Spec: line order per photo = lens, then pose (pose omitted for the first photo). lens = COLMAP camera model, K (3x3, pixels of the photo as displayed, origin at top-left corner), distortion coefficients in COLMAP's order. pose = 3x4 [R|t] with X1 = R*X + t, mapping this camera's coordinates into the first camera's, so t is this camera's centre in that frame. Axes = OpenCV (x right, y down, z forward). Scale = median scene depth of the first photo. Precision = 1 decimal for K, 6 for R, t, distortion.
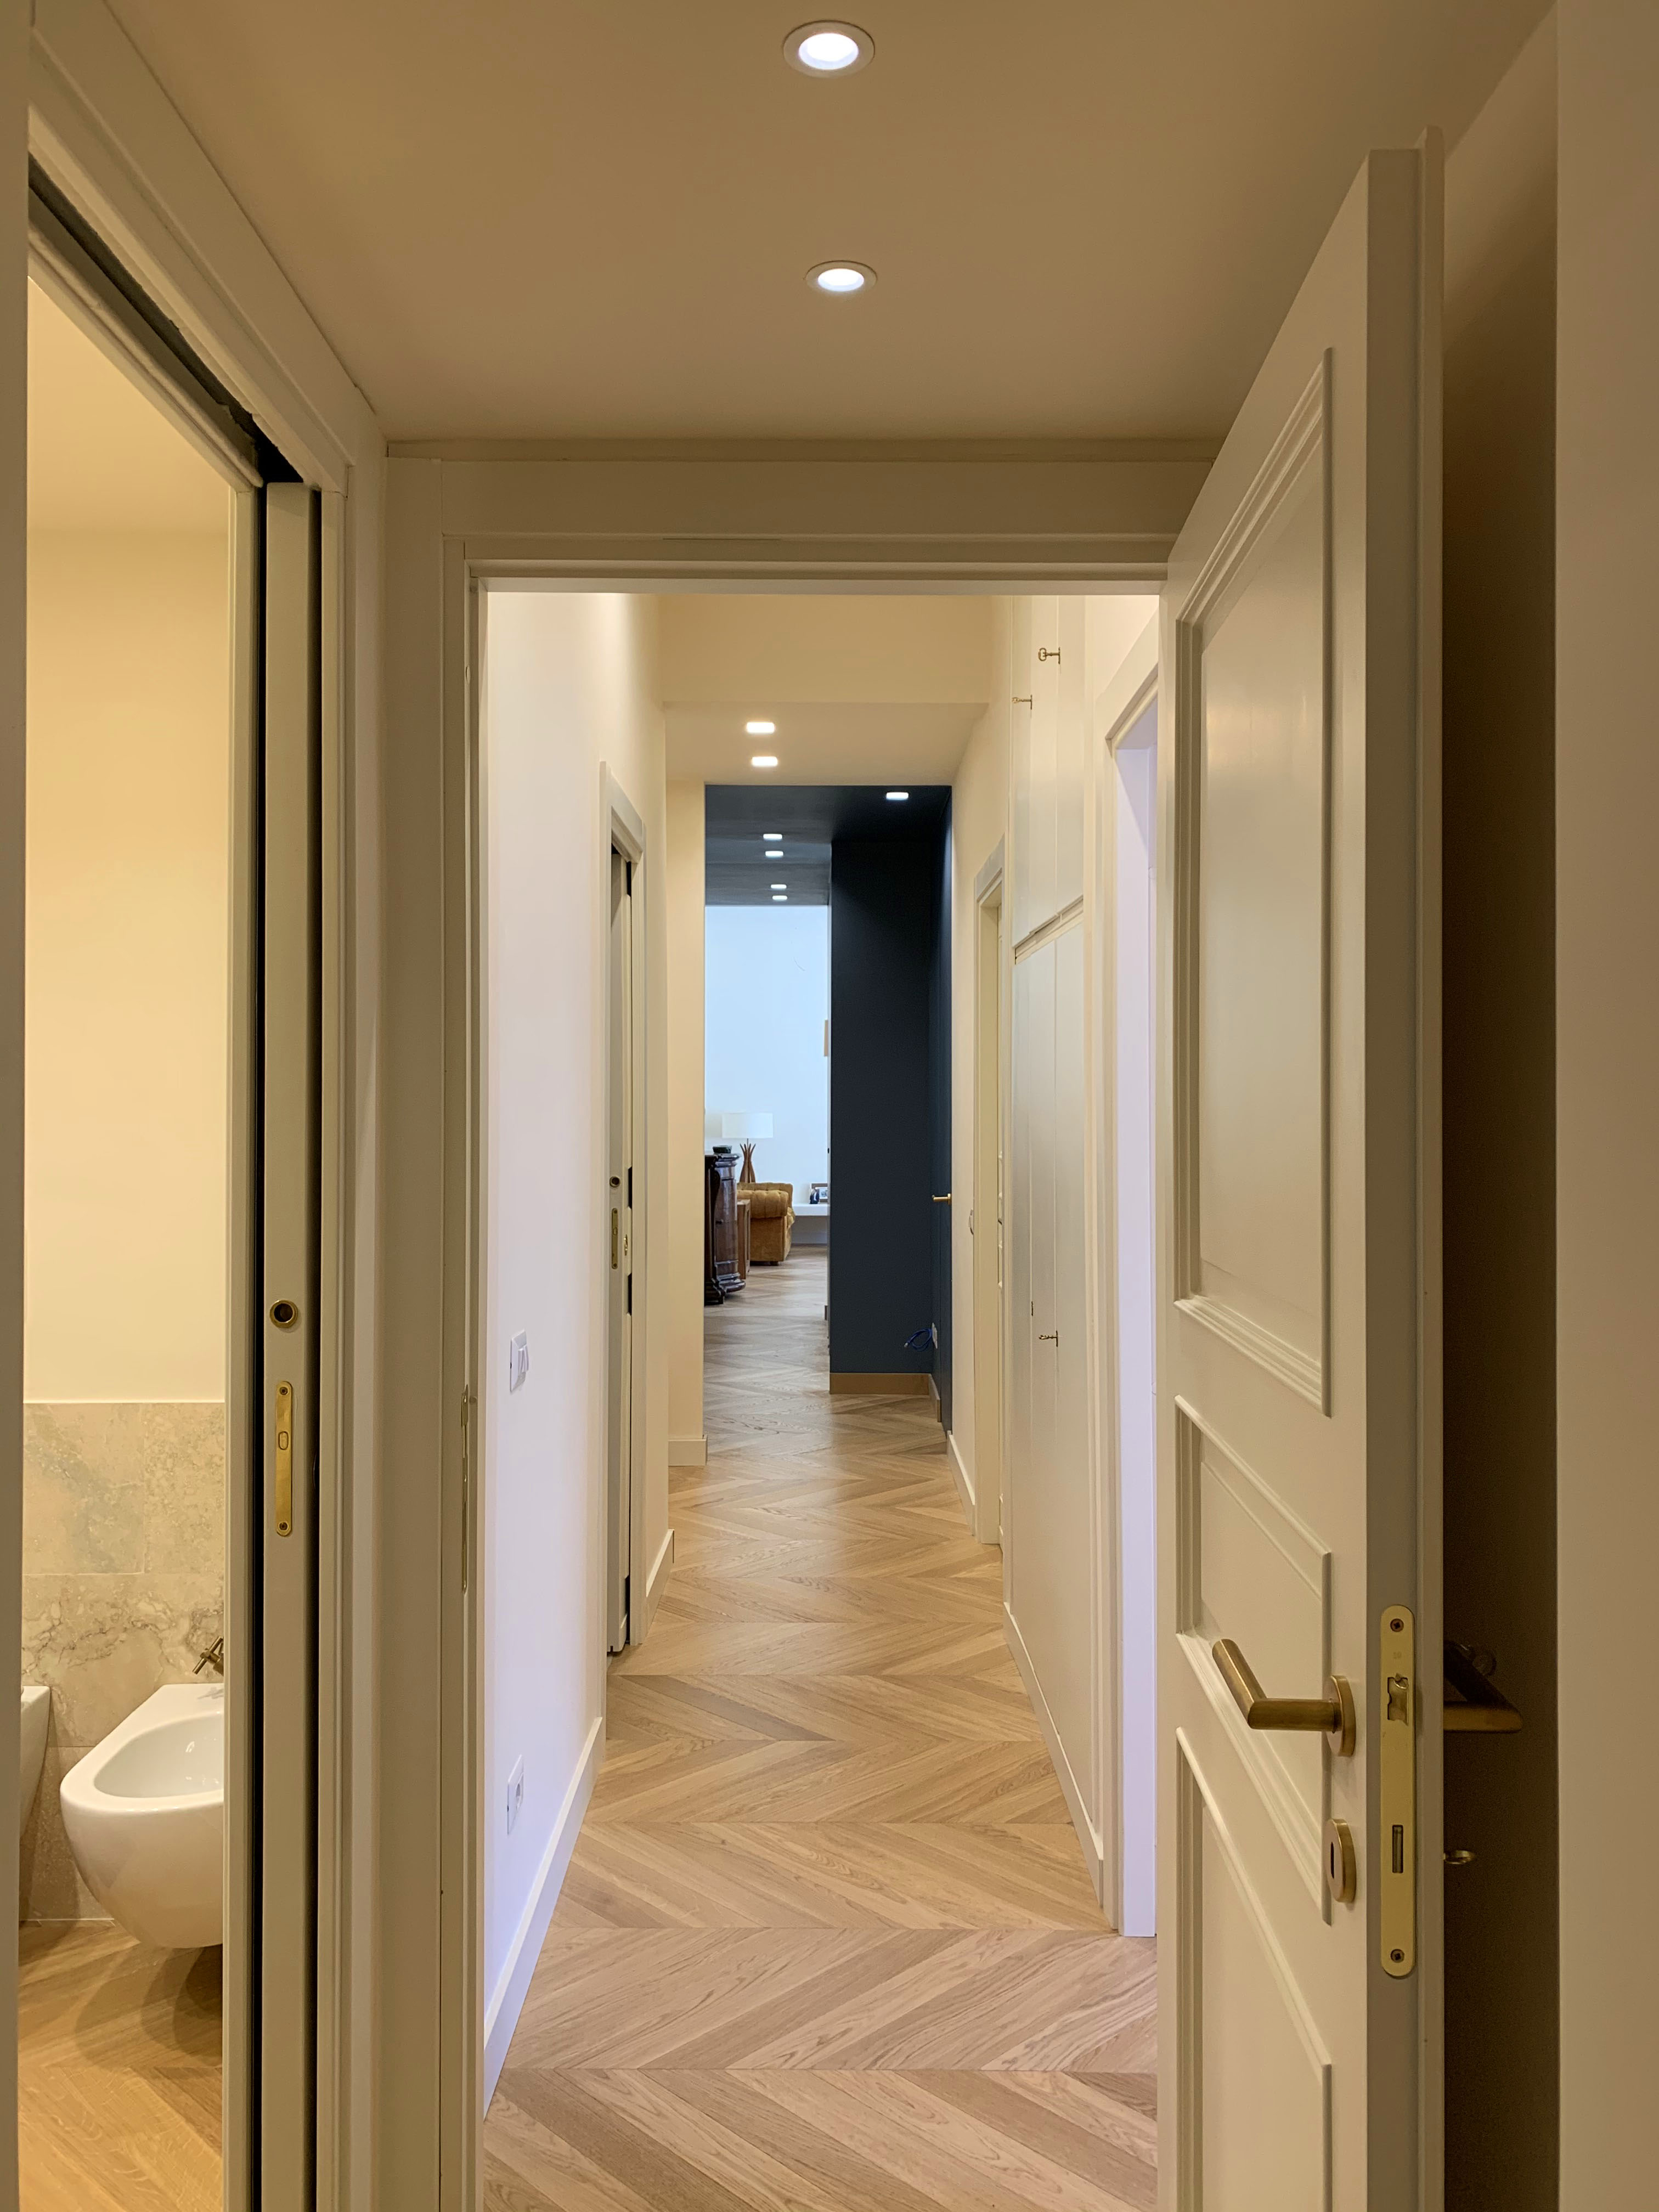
lens RADIAL K [[1614.3, 0, 828.0], [0, 1614.3, 1096.2], [0, 0, 1]] dist [-0.020150, -0.027135]
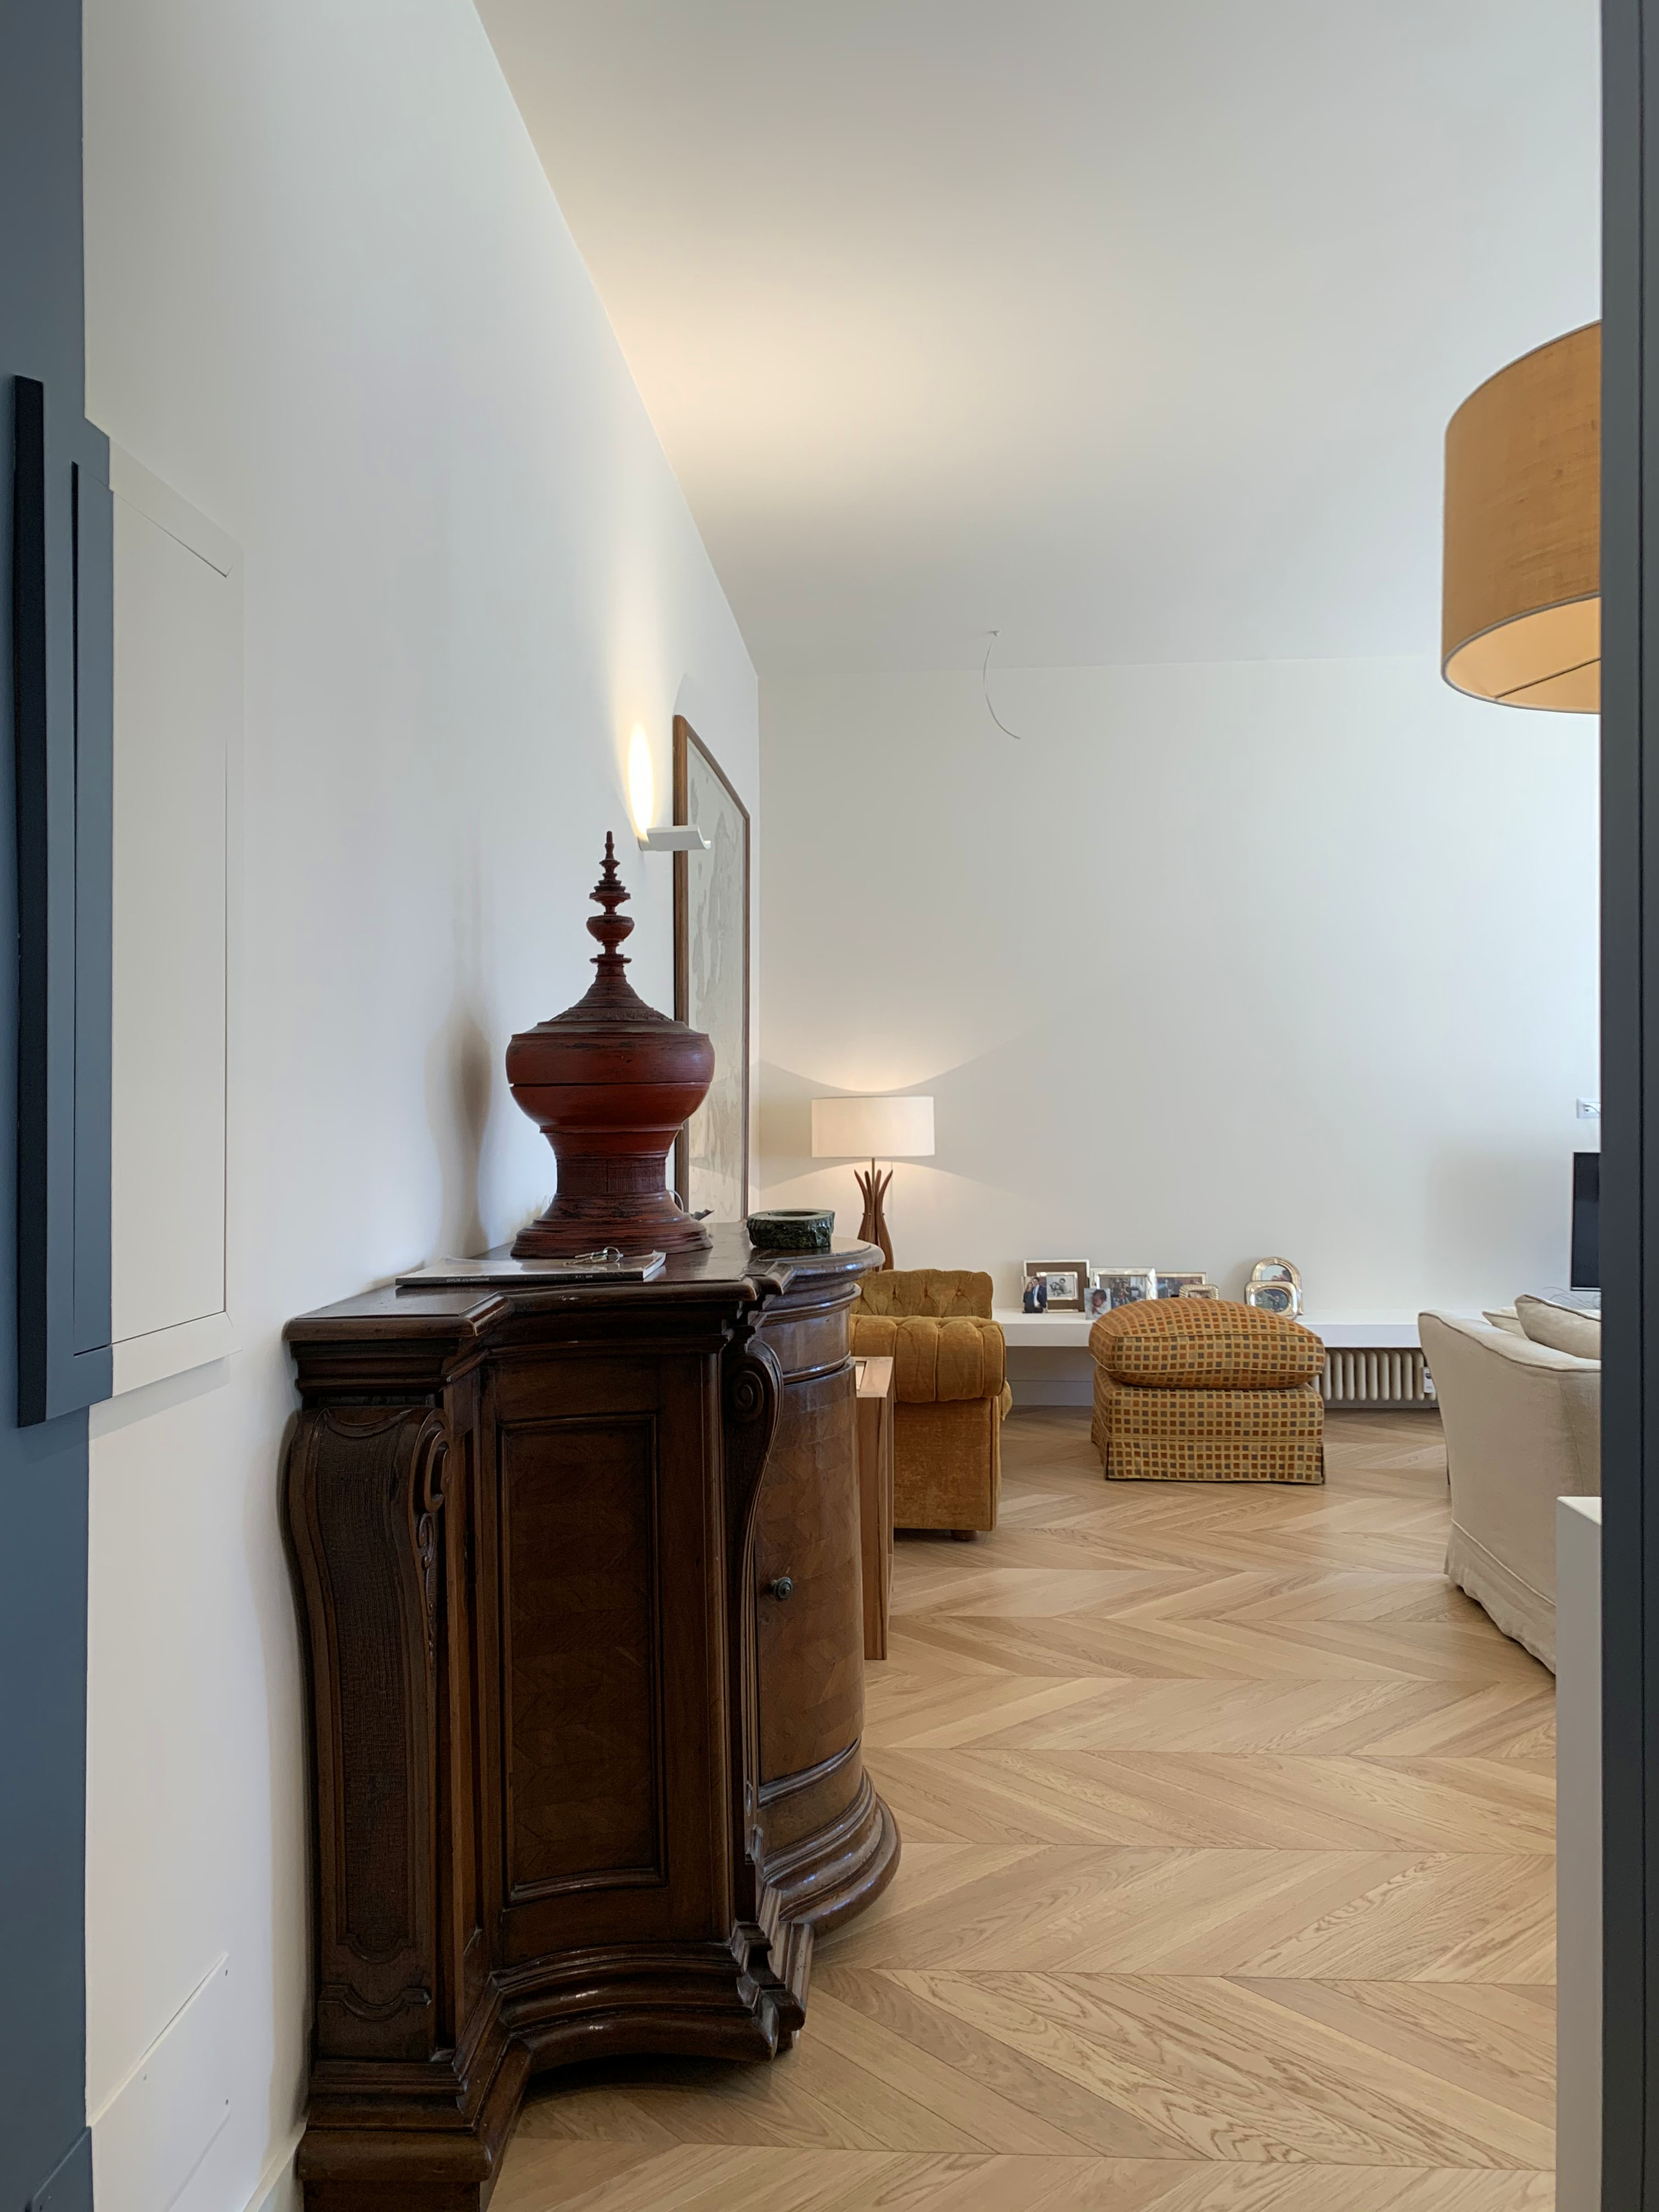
lens RADIAL K [[1614.3, 0, 823.8], [0, 1614.3, 1106.0], [0, 0, 1]] dist [-0.020150, -0.027135]
pose [[0.997154, -0.024276, -0.071383, -0.033924], [0.024977, 0.999648, 0.008956, 0.008856], [0.071140, -0.010713, 0.997409, 0.612433]]
